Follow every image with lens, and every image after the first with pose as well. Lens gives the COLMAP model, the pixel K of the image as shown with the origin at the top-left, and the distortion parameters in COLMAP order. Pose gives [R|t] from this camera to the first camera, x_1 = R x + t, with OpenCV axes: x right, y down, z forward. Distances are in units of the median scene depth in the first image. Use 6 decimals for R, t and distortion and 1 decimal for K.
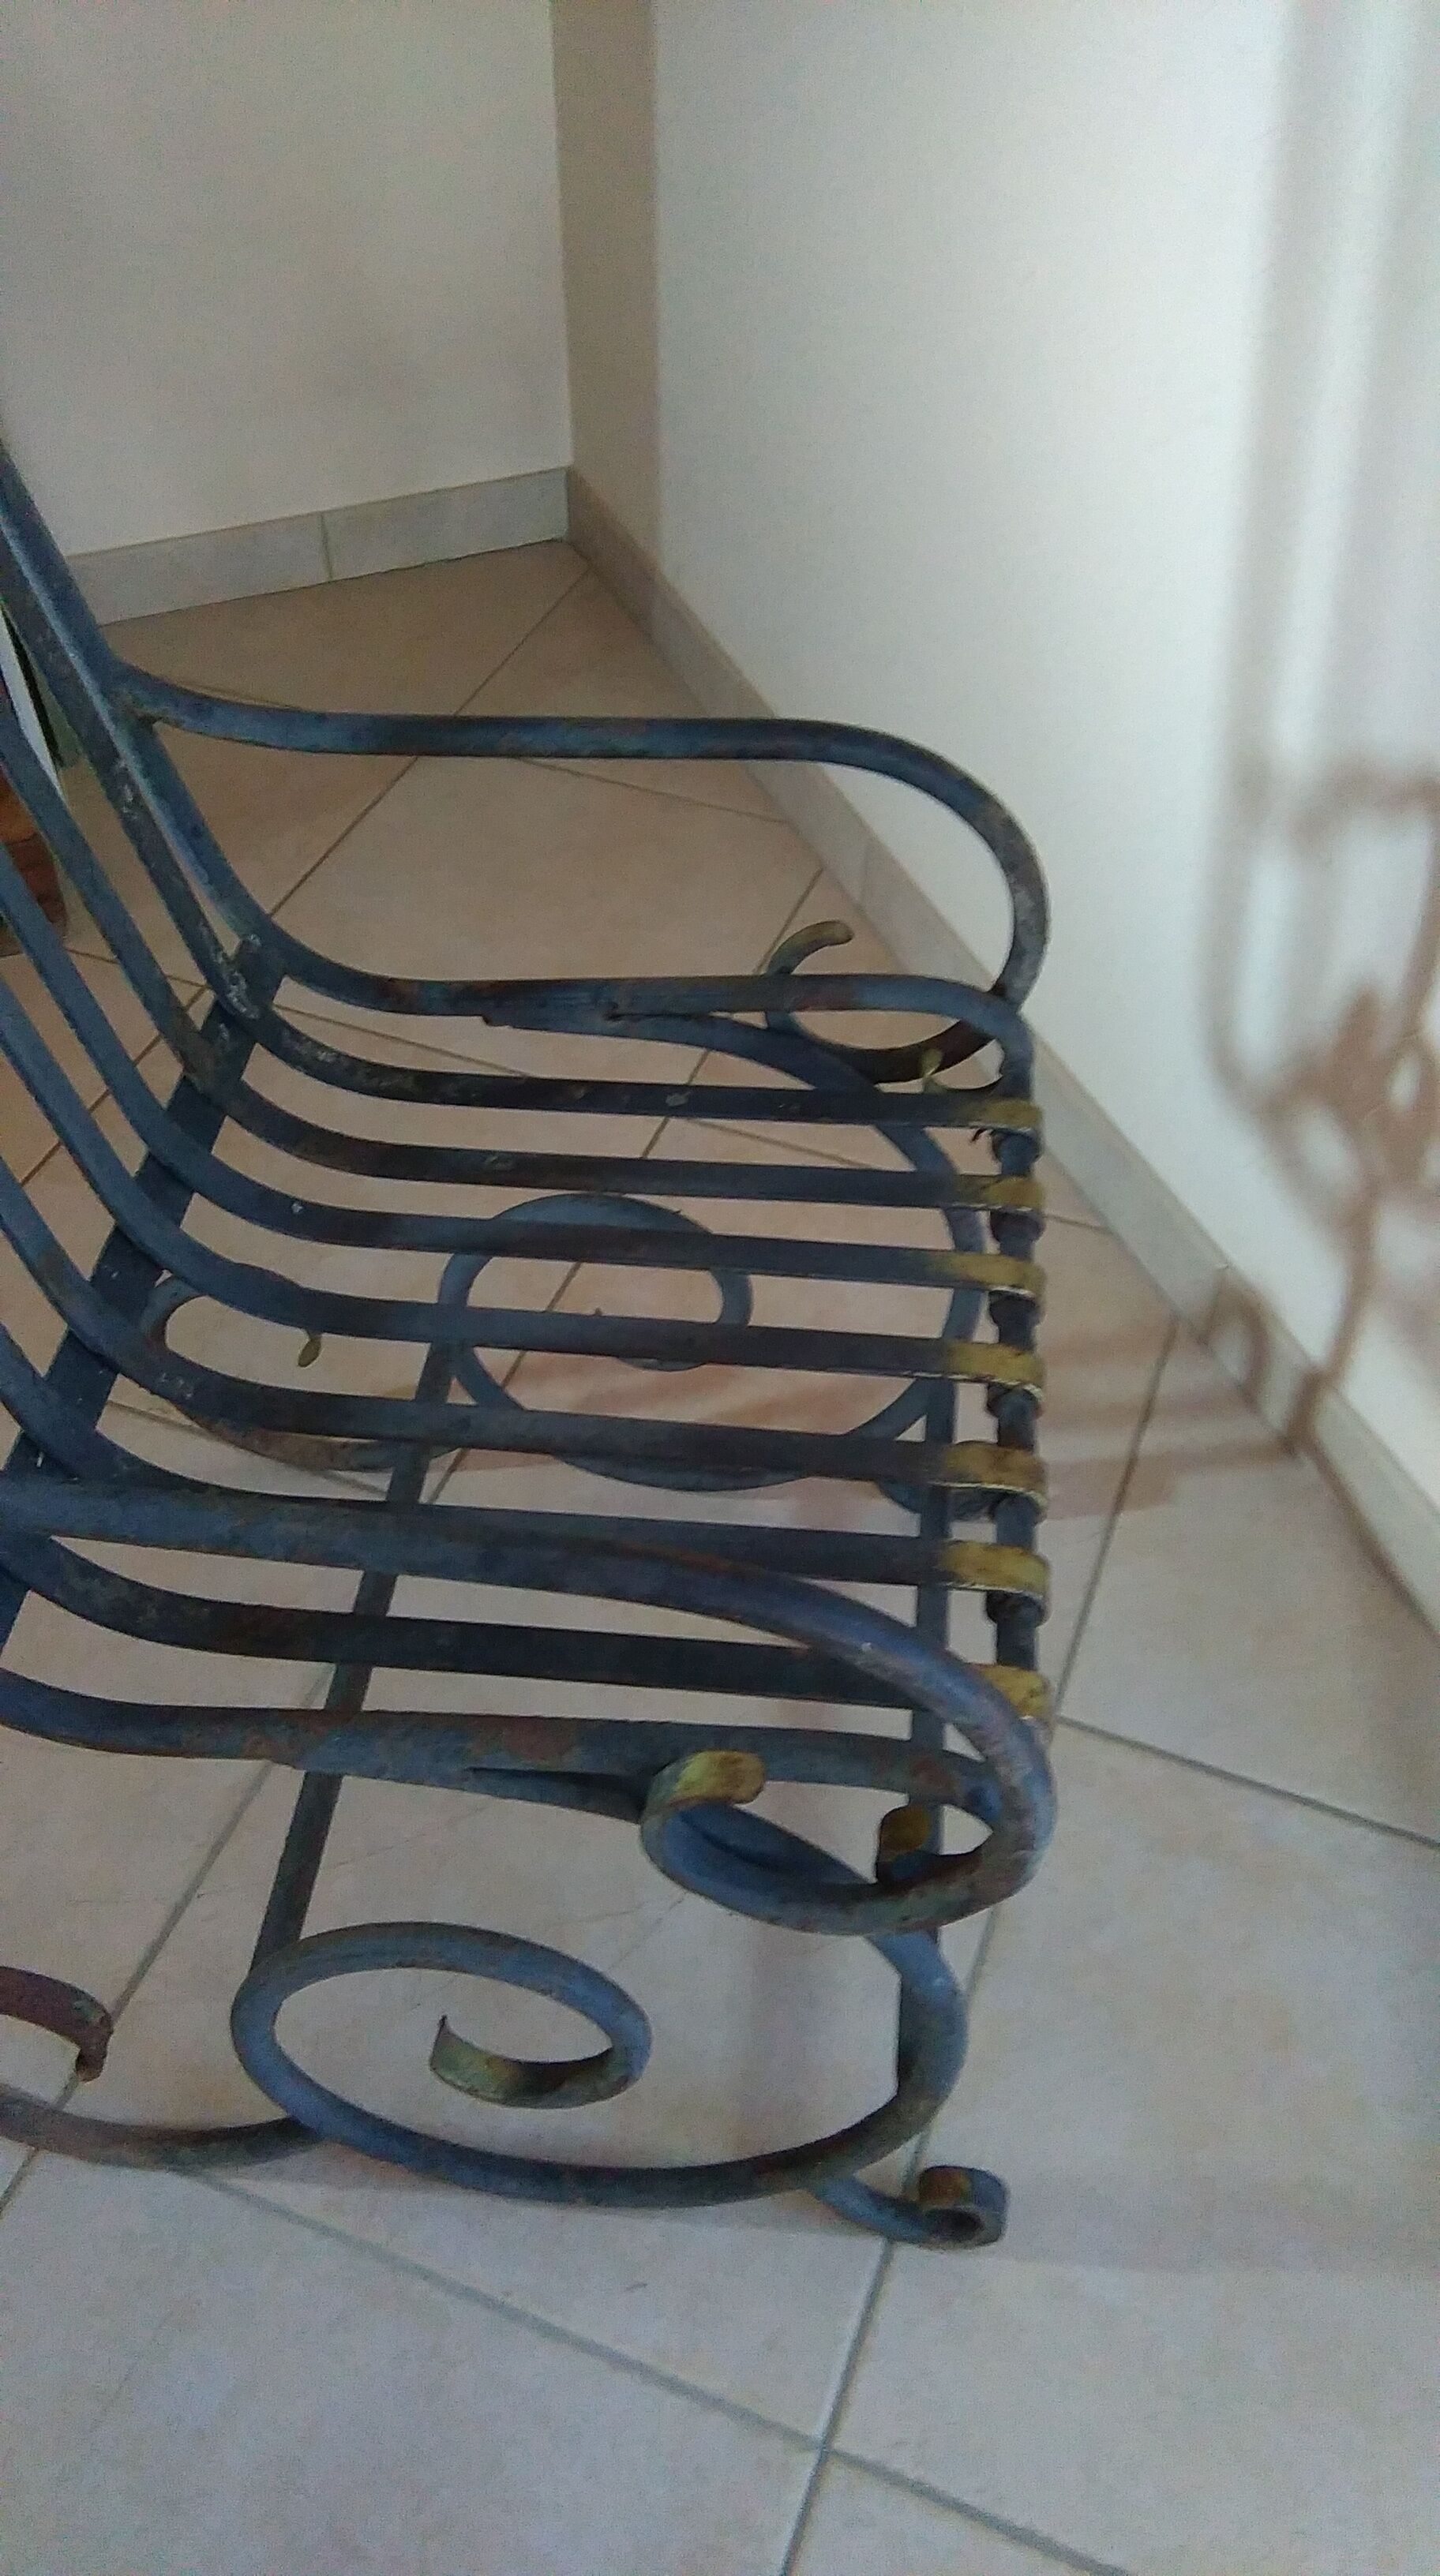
lens RADIAL K [[2140.6, 0, 720.0], [0, 2140.6, 1288.0], [0, 0, 1]] dist [0.055256, -0.147862]
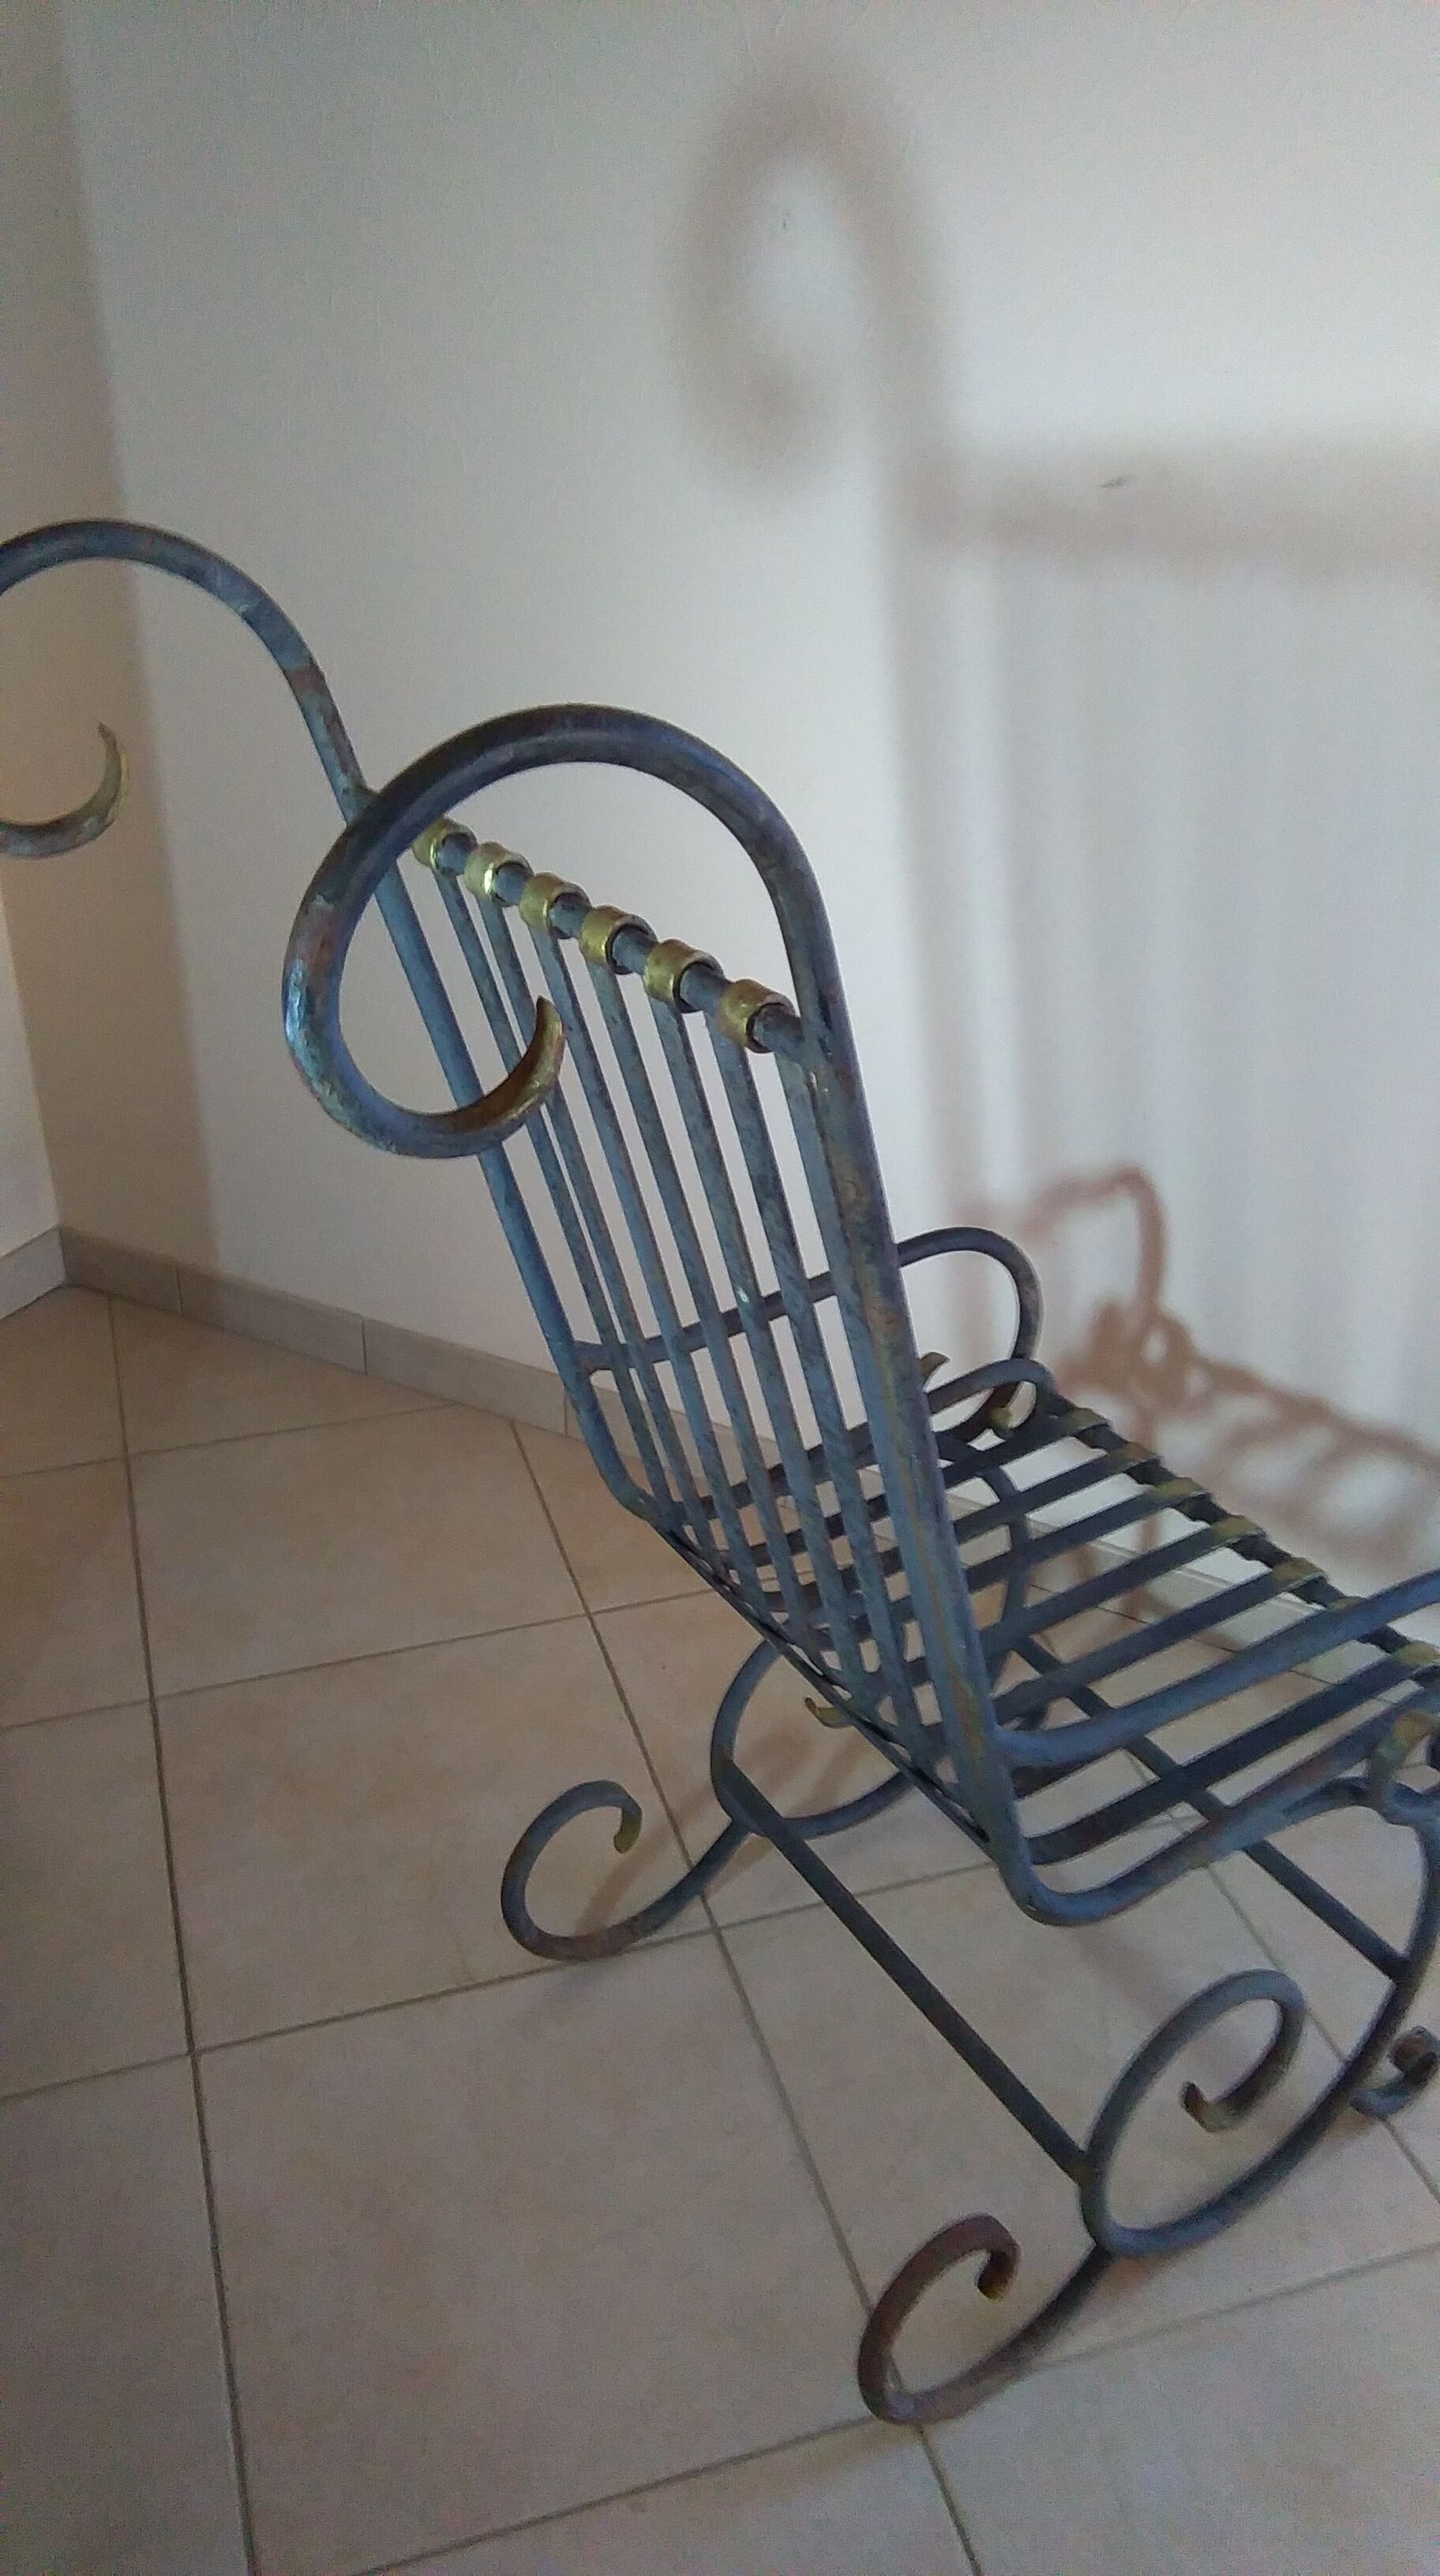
lens RADIAL K [[2140.6, 0, 720.0], [0, 2140.6, 1288.0], [0, 0, 1]] dist [0.055256, -0.147862]
pose [[0.761490, -0.306015, 0.571391, -0.946818], [0.450382, 0.883770, -0.126909, -0.085863], [-0.466142, 0.353984, 0.810806, -0.197779]]
